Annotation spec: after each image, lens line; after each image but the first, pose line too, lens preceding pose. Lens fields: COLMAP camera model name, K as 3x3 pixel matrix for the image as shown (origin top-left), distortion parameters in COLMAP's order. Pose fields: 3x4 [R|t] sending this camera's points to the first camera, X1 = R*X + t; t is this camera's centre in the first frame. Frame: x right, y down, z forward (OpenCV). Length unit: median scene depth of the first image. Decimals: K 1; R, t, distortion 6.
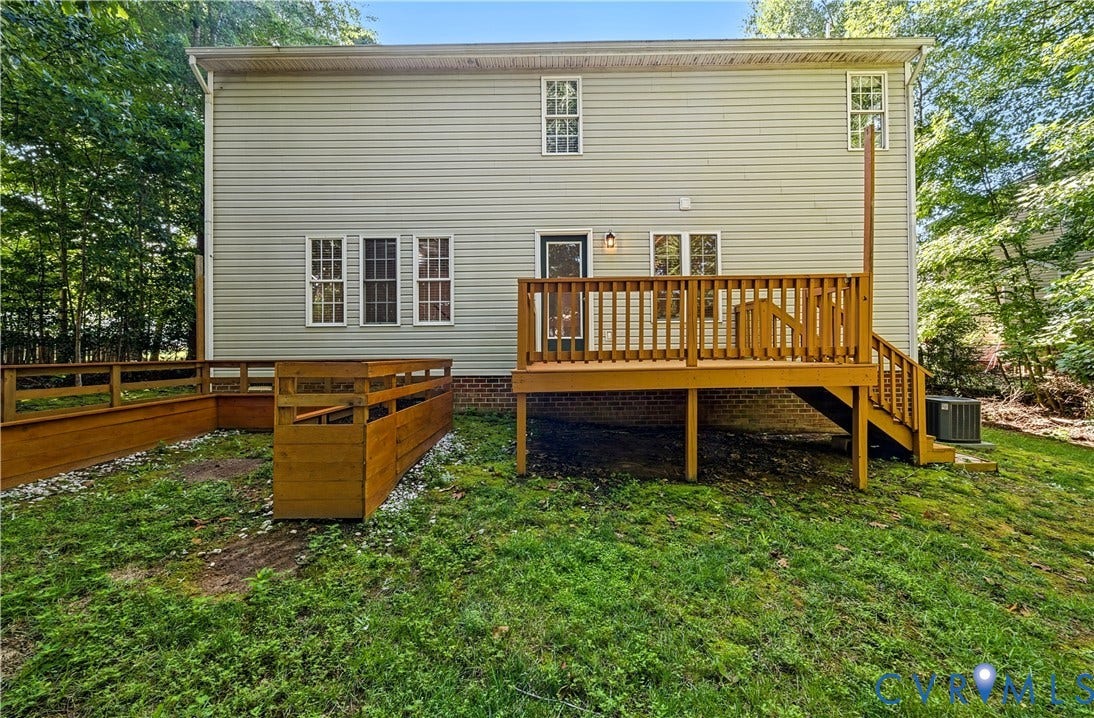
lens RADIAL K [[434.7, 0, 548.6], [0, 434.7, 347.8], [0, 0, 1]] dist [0.007813, 0.000039]
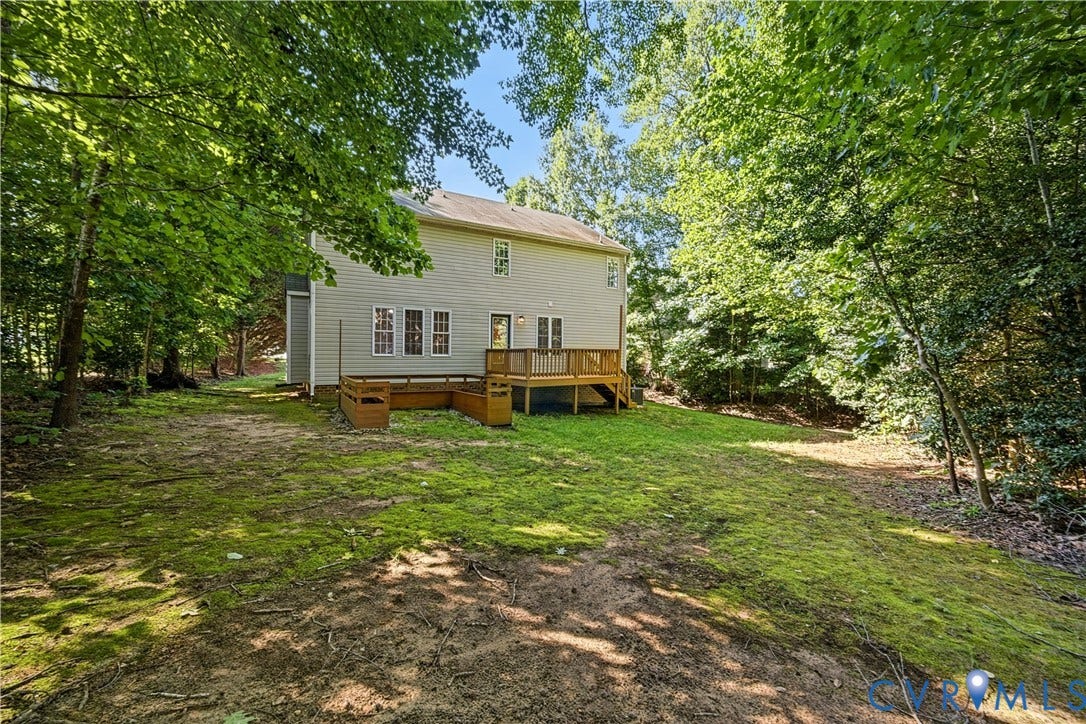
lens RADIAL K [[434.7, 0, 545.0], [0, 434.7, 353.8], [0, 0, 1]] dist [-0.001231, 0.000059]
pose [[0.849347, 0.019462, 0.527476, -0.884298], [-0.023475, 0.999724, 0.000913, -0.076286], [-0.527313, -0.013157, 0.849569, -0.892517]]
